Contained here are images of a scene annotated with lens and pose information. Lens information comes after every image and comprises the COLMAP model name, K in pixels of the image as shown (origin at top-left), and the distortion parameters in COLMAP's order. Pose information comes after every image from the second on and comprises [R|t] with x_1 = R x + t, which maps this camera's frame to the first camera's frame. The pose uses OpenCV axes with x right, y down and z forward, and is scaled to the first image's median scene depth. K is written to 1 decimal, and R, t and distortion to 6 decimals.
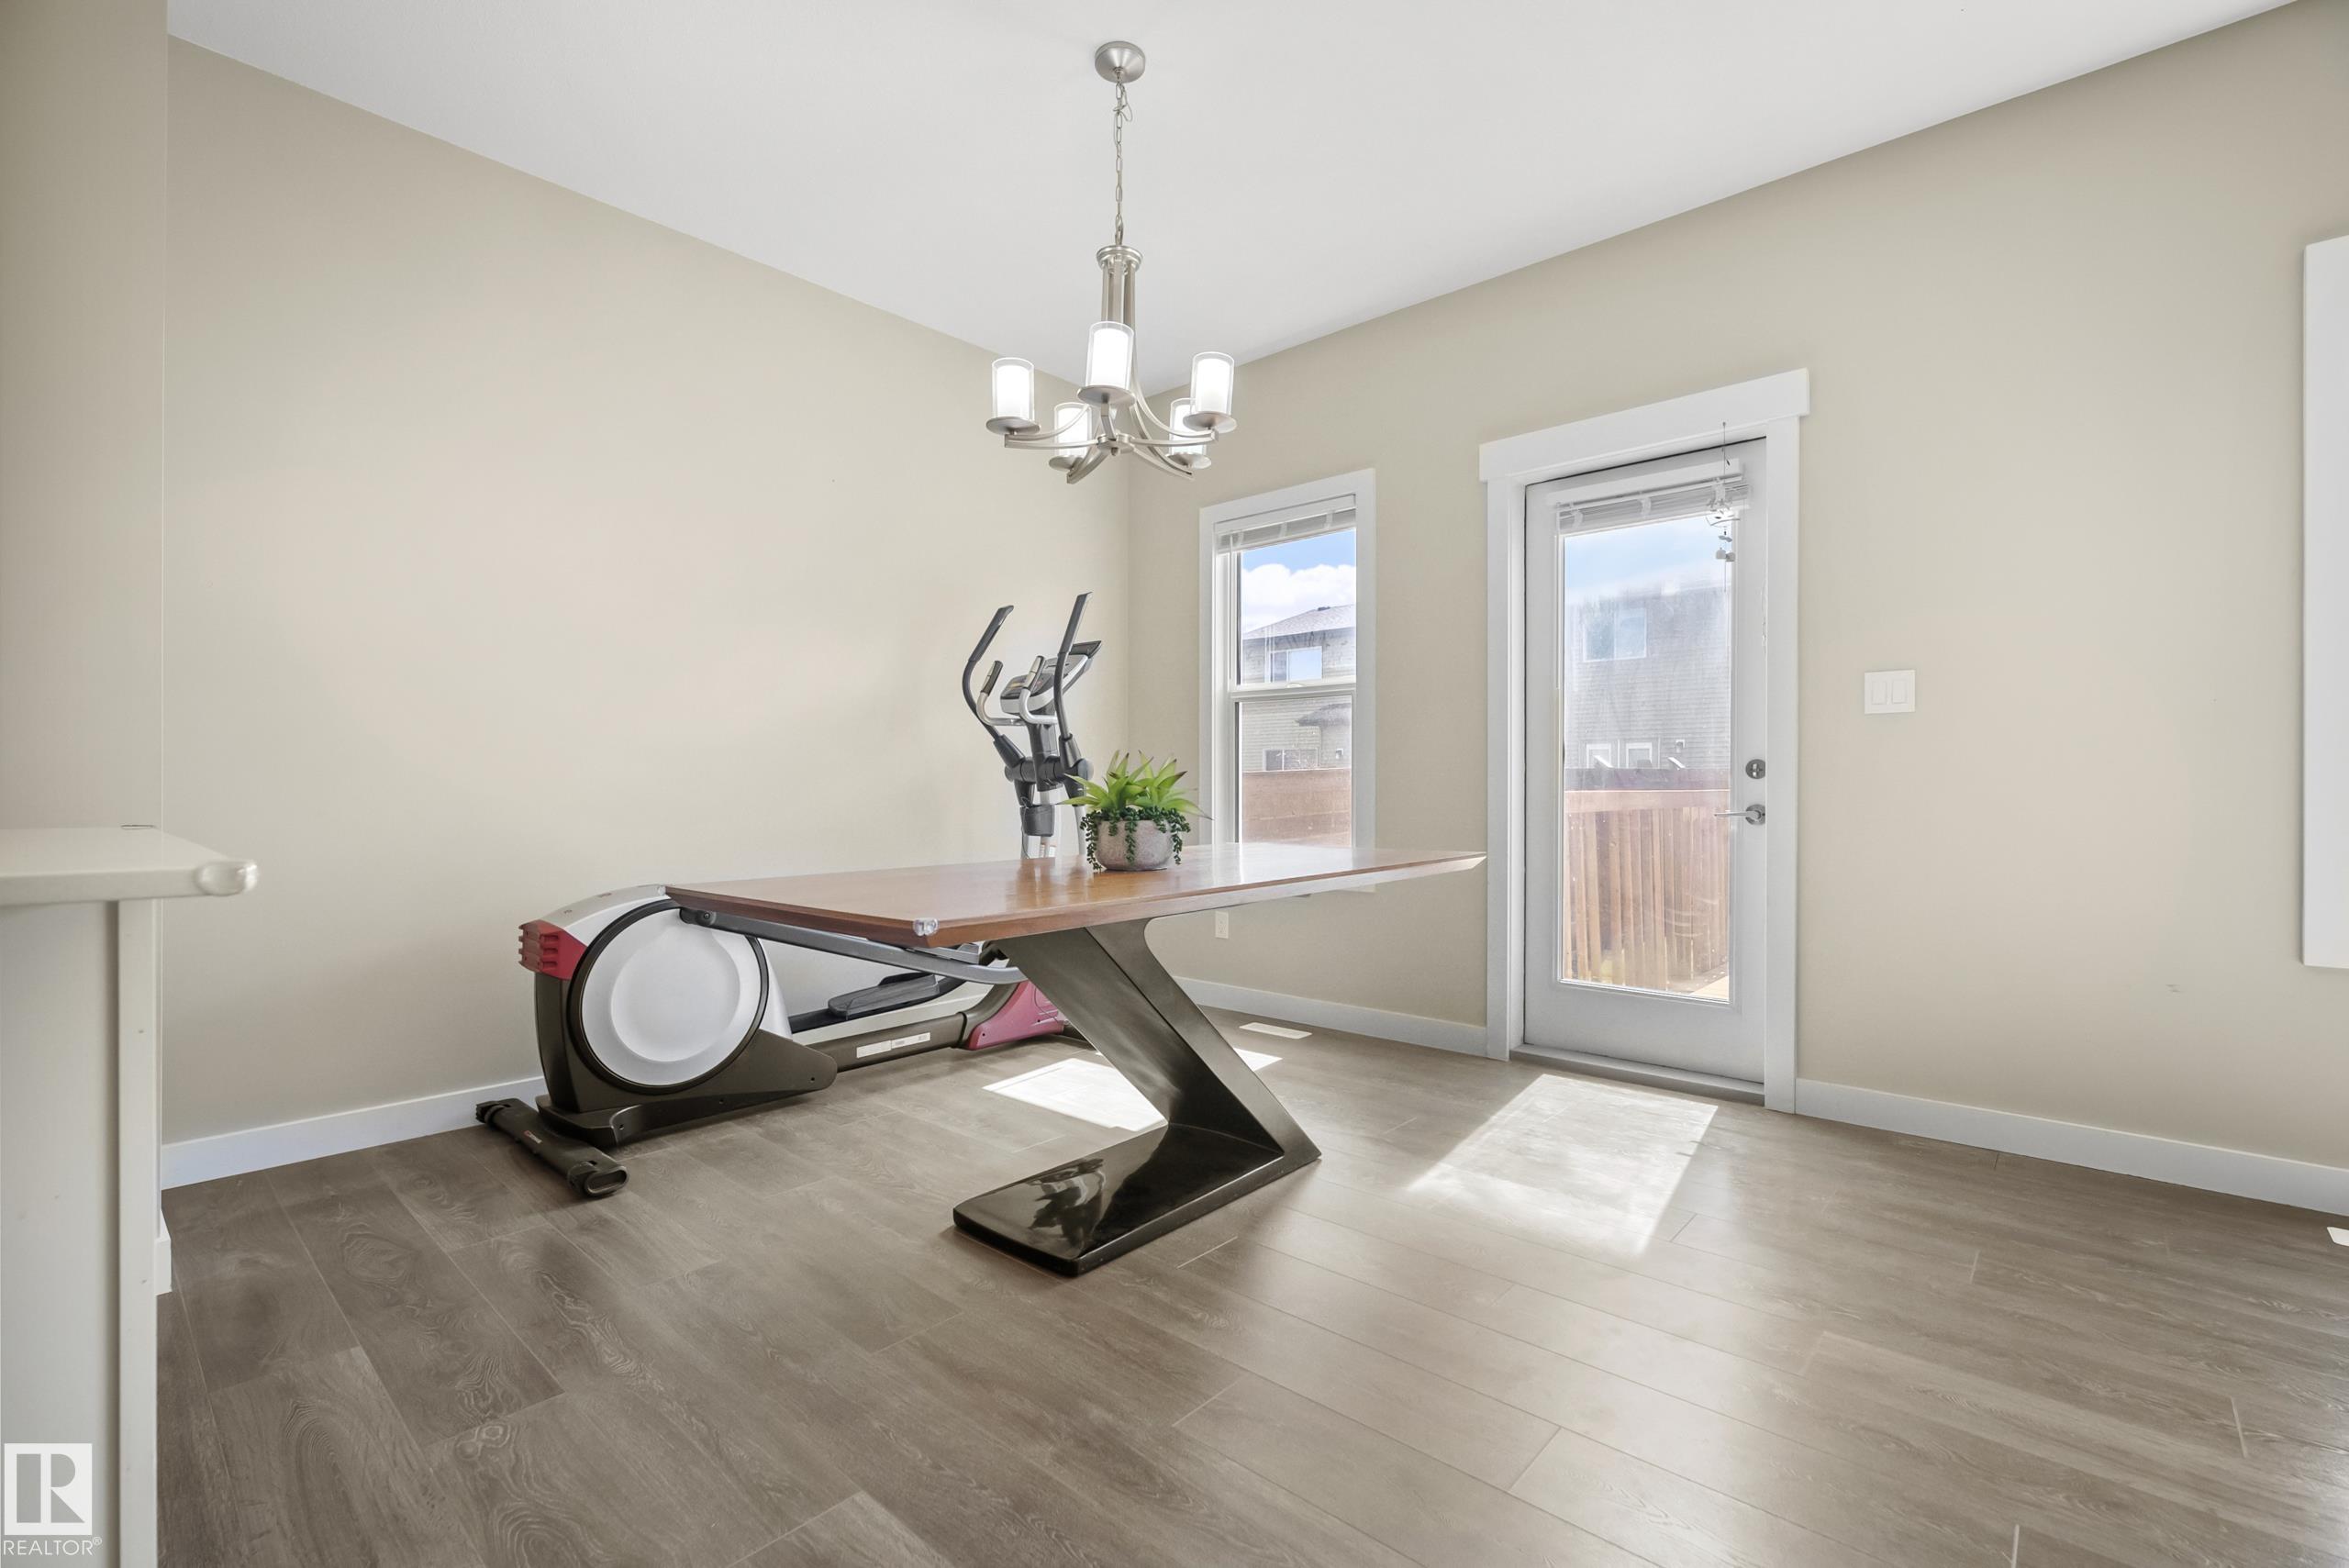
lens RADIAL K [[1027.8, 0, 1172.1], [0, 1027.8, 791.2], [0, 0, 1]] dist [-0.016704, 0.006226]
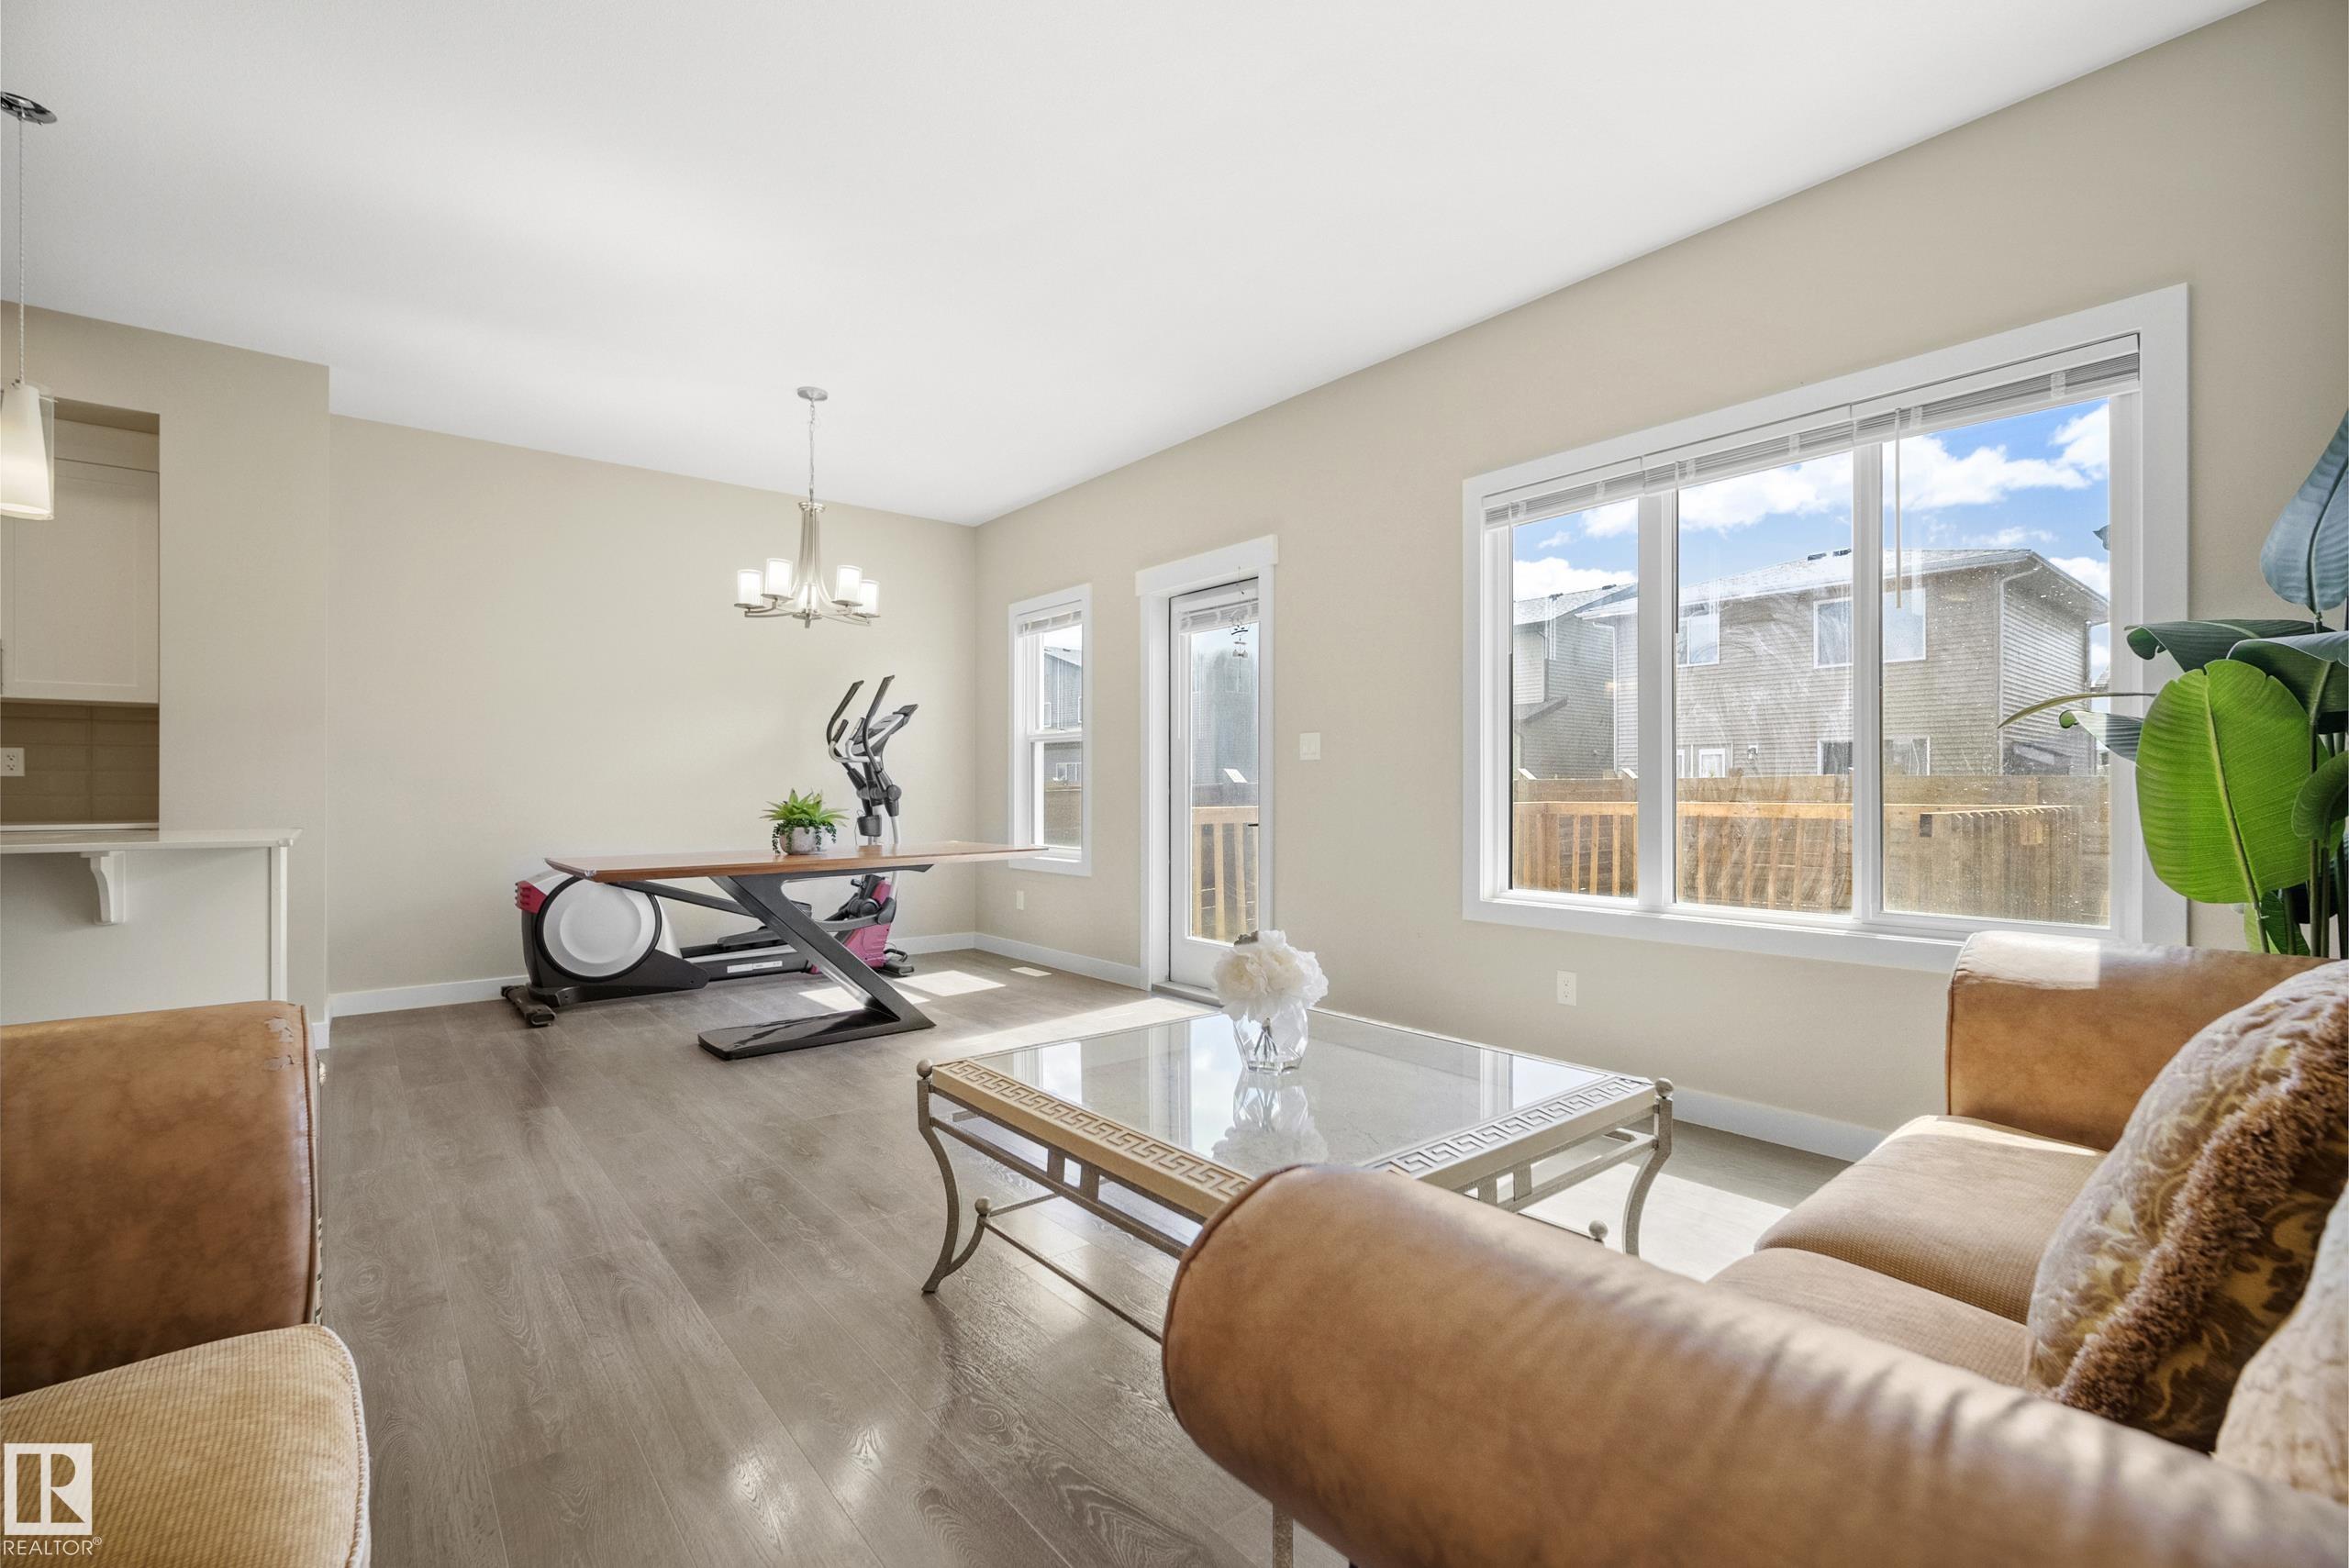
lens RADIAL K [[1022.9, 0, 1171.4], [0, 1022.9, 794.5], [0, 0, 1]] dist [-0.010211, 0.000514]
pose [[0.988667, -0.000207, -0.150123, 0.688276], [0.000241, 1.000000, 0.000207, -0.022980], [0.150123, -0.000241, 0.988667, -0.532283]]
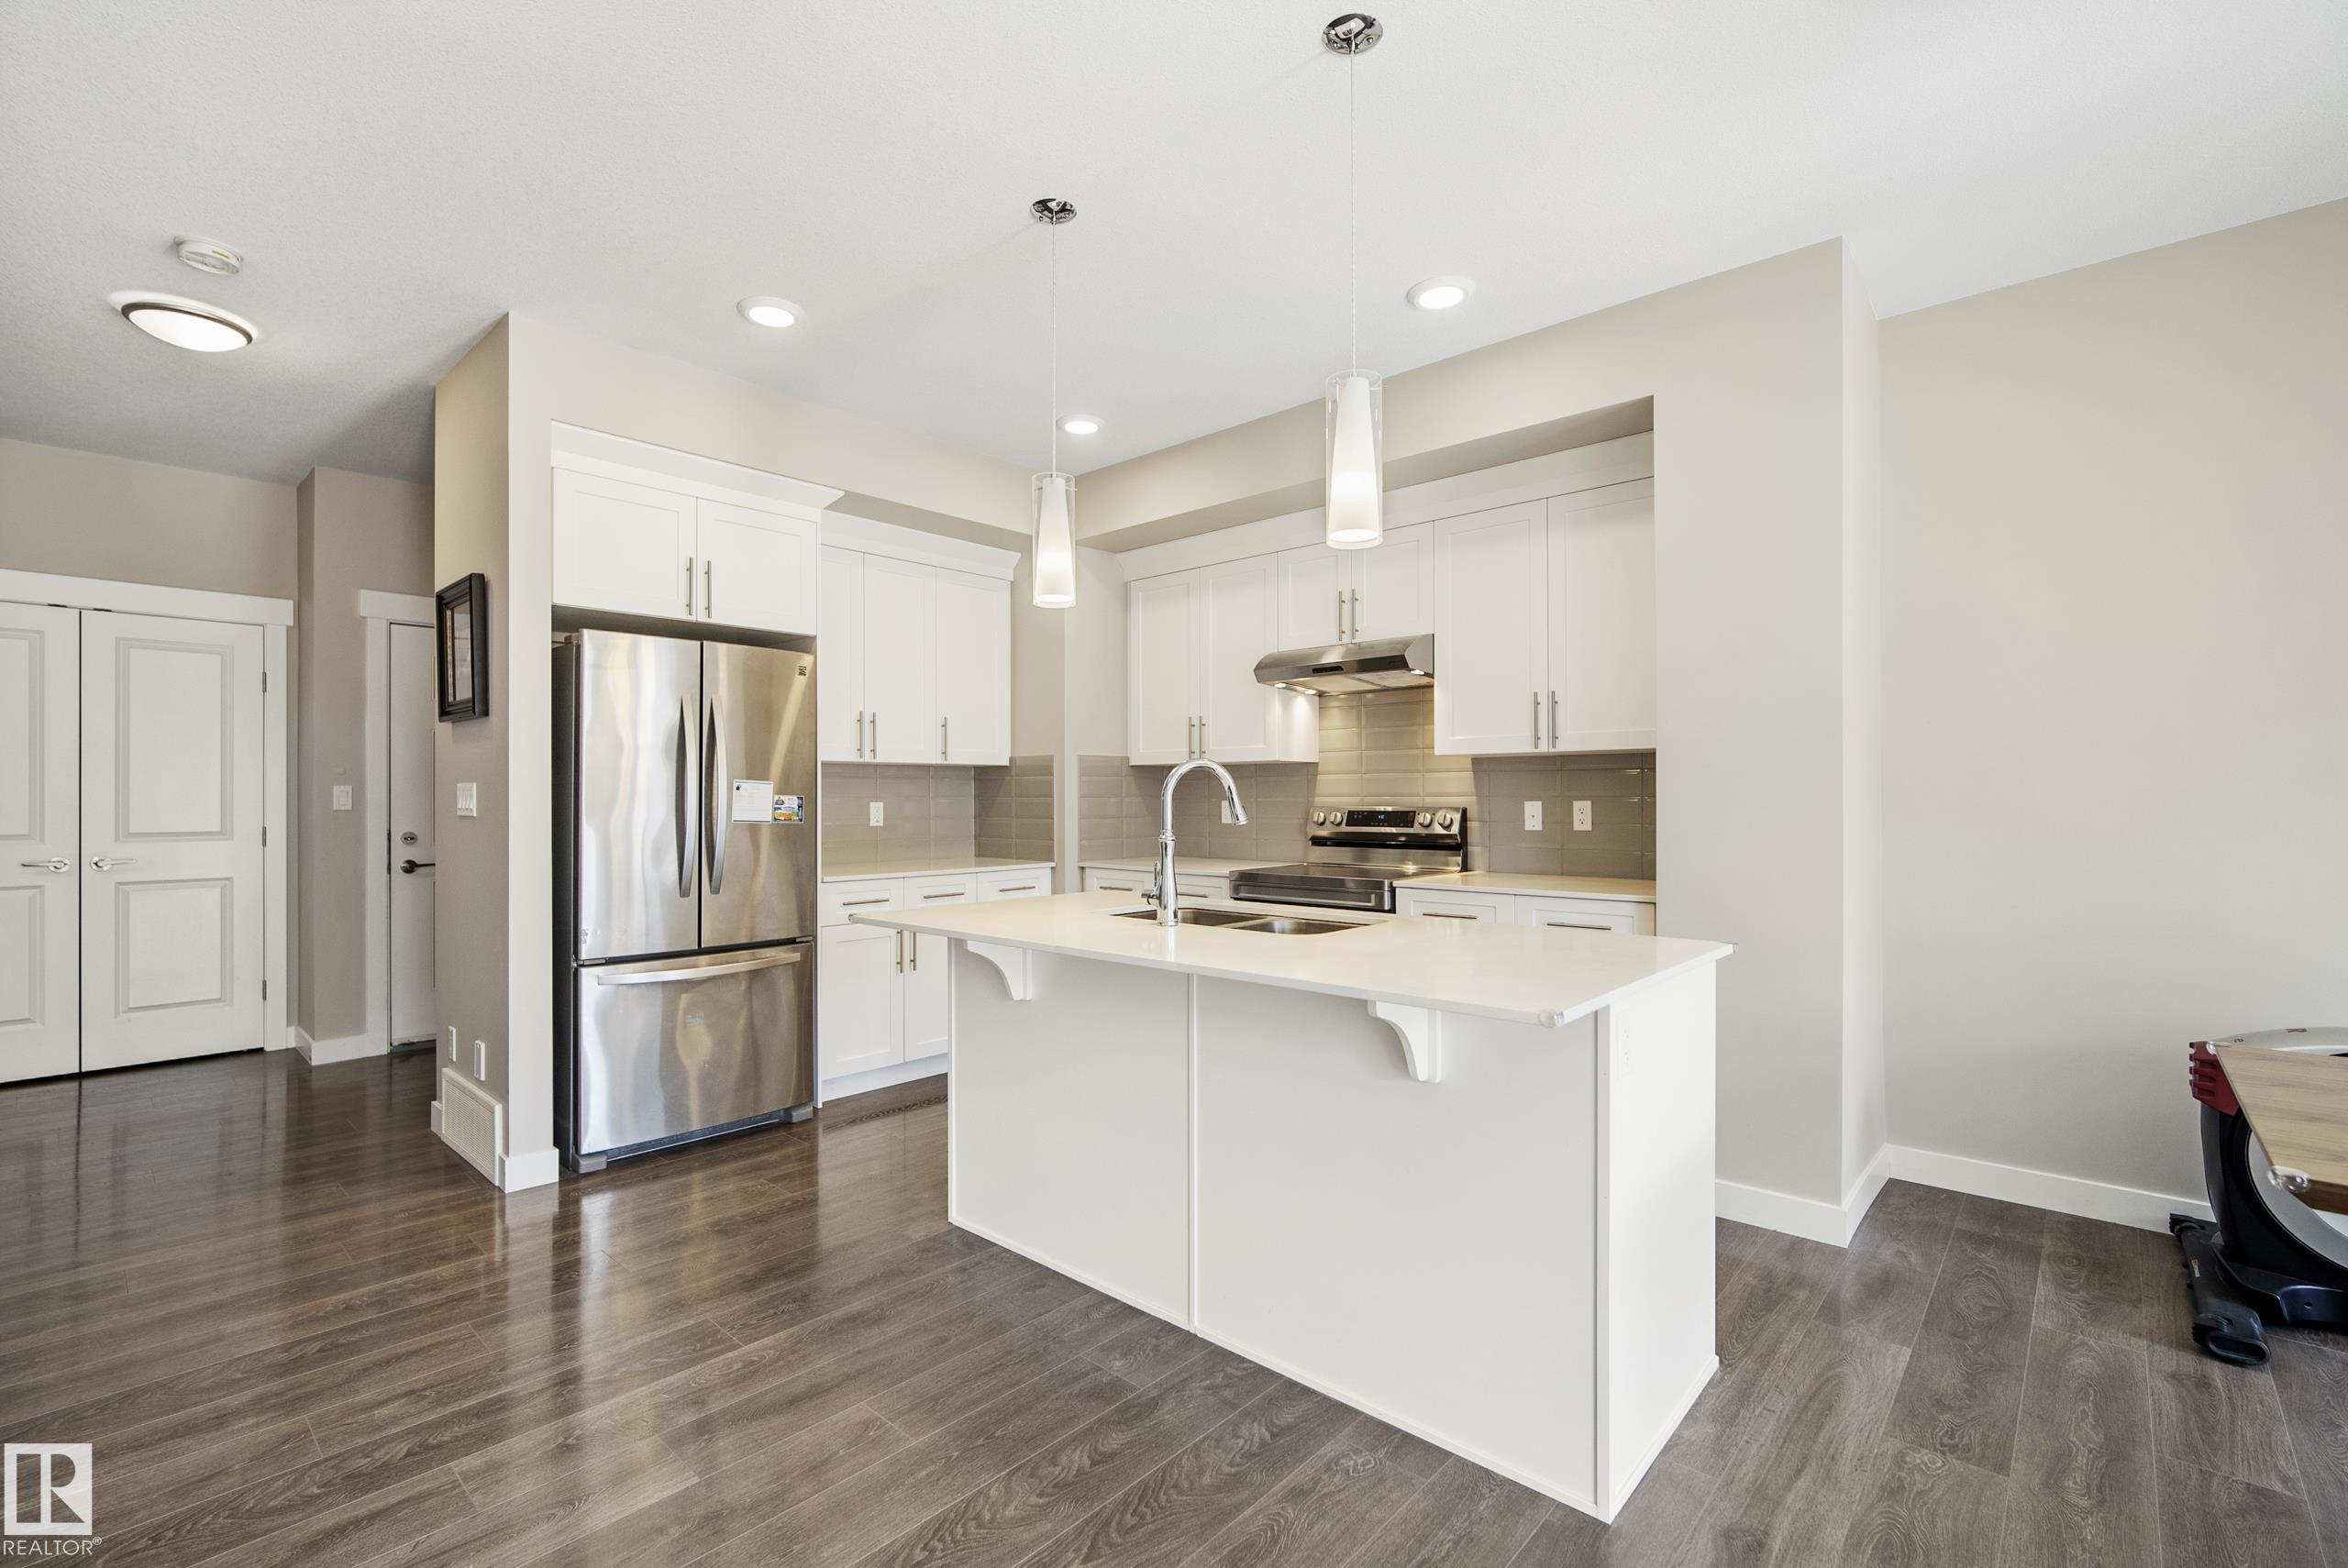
lens RADIAL K [[1027.3, 0, 1171.6], [0, 1027.3, 791.2], [0, 0, 1]] dist [-0.016704, 0.006226]
pose [[-0.003383, -0.007264, -0.999968, 0.288535], [-0.000787, 0.999973, -0.007262, -0.087128], [0.999994, 0.000762, -0.003389, 0.039681]]
